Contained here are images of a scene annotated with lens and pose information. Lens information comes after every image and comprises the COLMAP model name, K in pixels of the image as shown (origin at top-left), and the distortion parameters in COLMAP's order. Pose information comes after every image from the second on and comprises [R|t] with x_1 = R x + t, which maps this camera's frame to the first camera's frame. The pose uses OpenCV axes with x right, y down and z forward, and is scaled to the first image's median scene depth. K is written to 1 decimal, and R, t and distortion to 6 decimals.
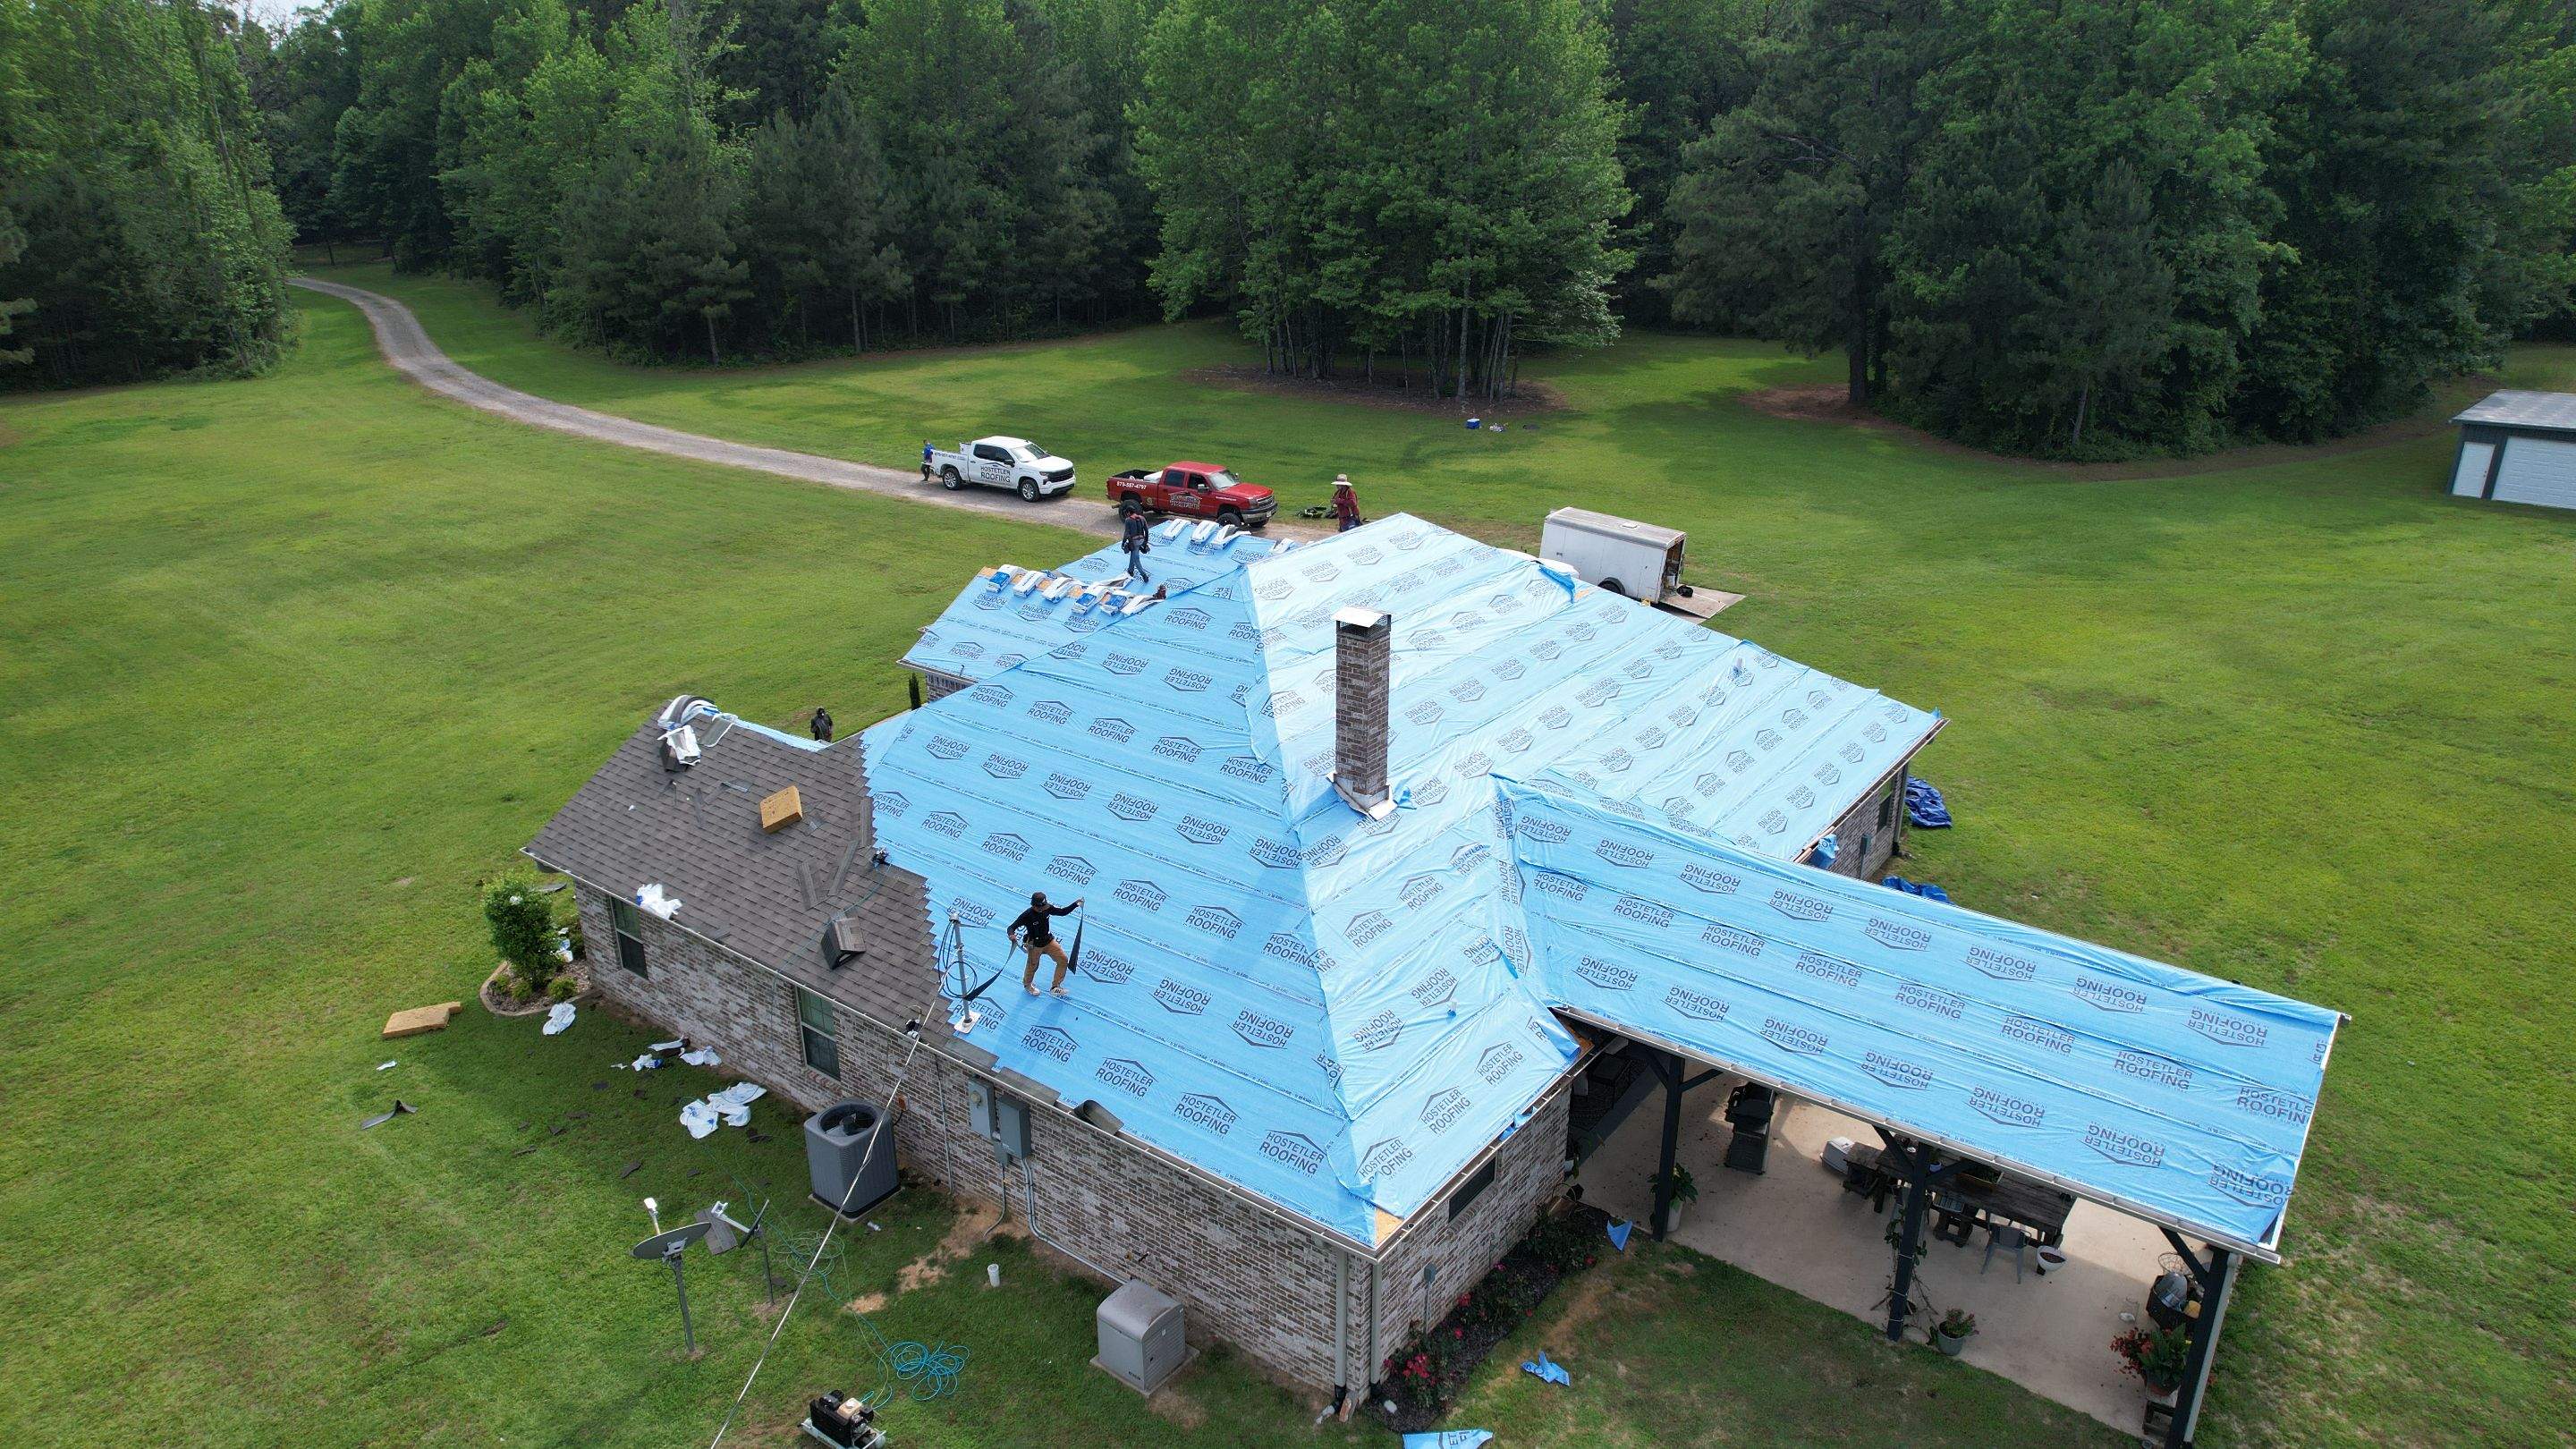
lens RADIAL K [[1646.6, 0, 1289.2], [0, 1646.6, 734.7], [0, 0, 1]] dist [-0.073566, 0.067226]
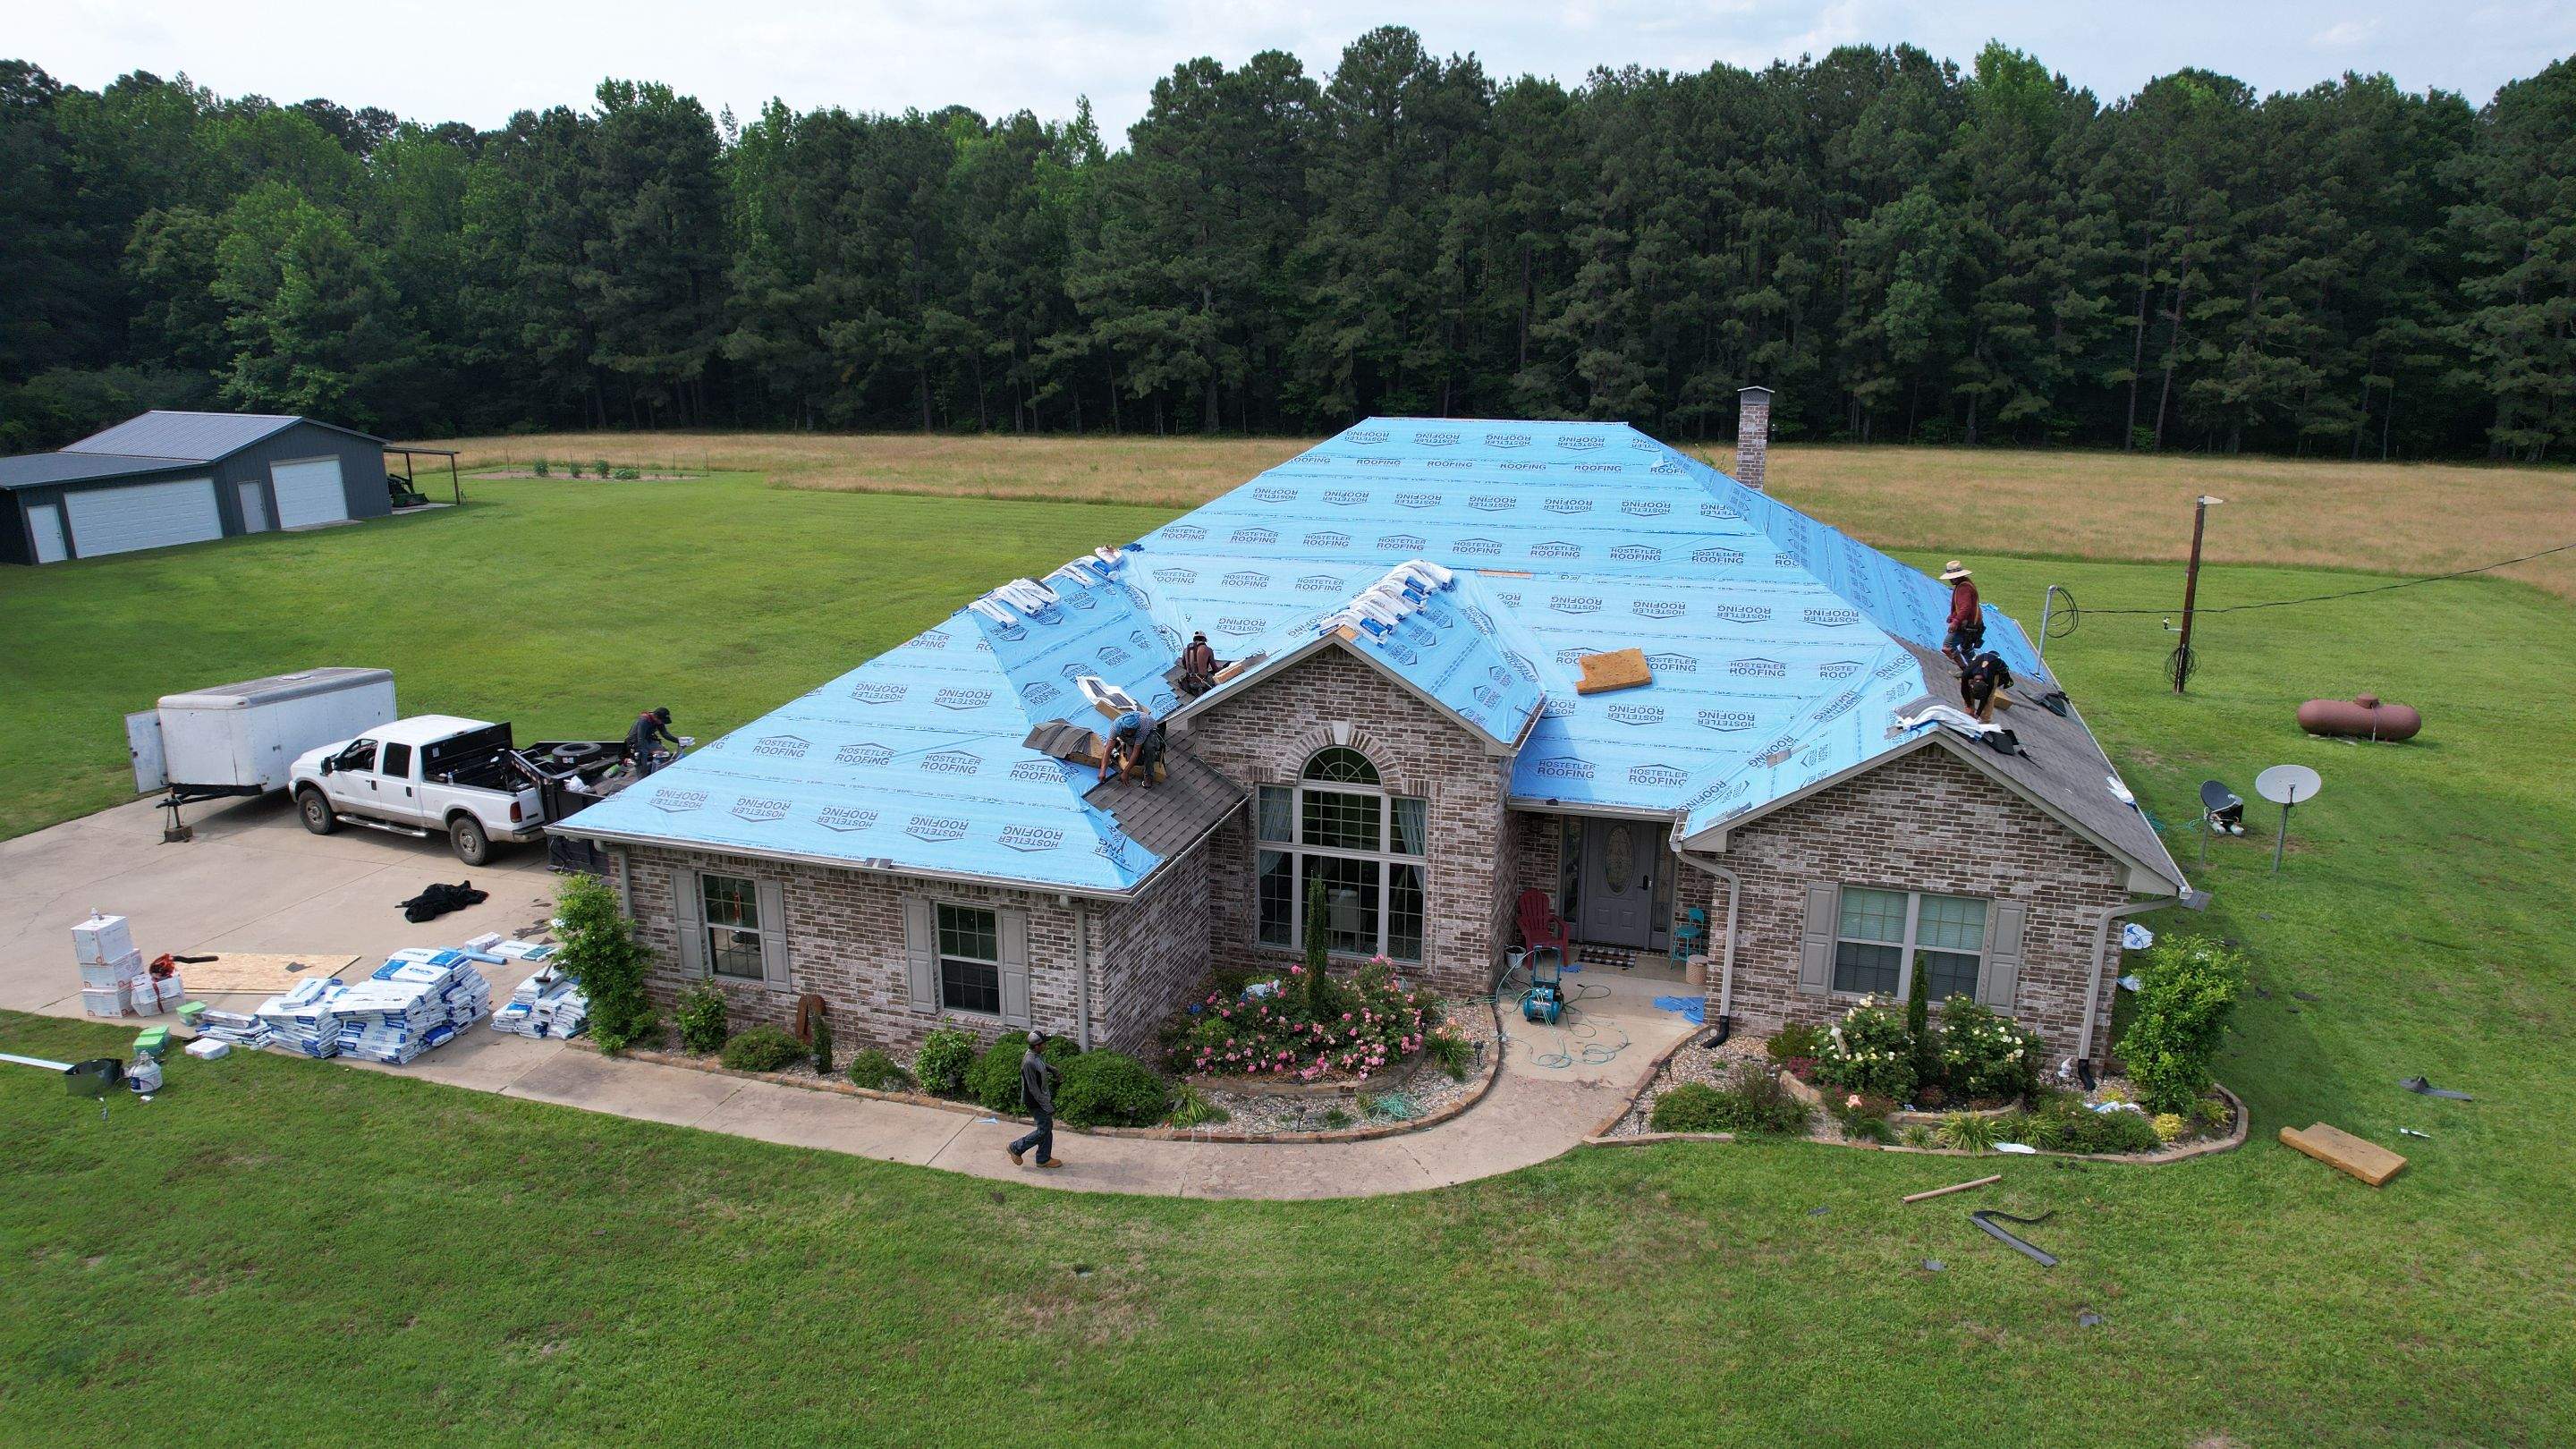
lens RADIAL K [[1646.6, 0, 1286.1], [0, 1646.6, 739.7], [0, 0, 1]] dist [-0.073566, 0.067226]
pose [[-0.344793, -0.250071, 0.904755, -0.345095], [0.338901, 0.865685, 0.368424, -0.138309], [-0.875365, 0.433653, -0.213733, 0.526806]]
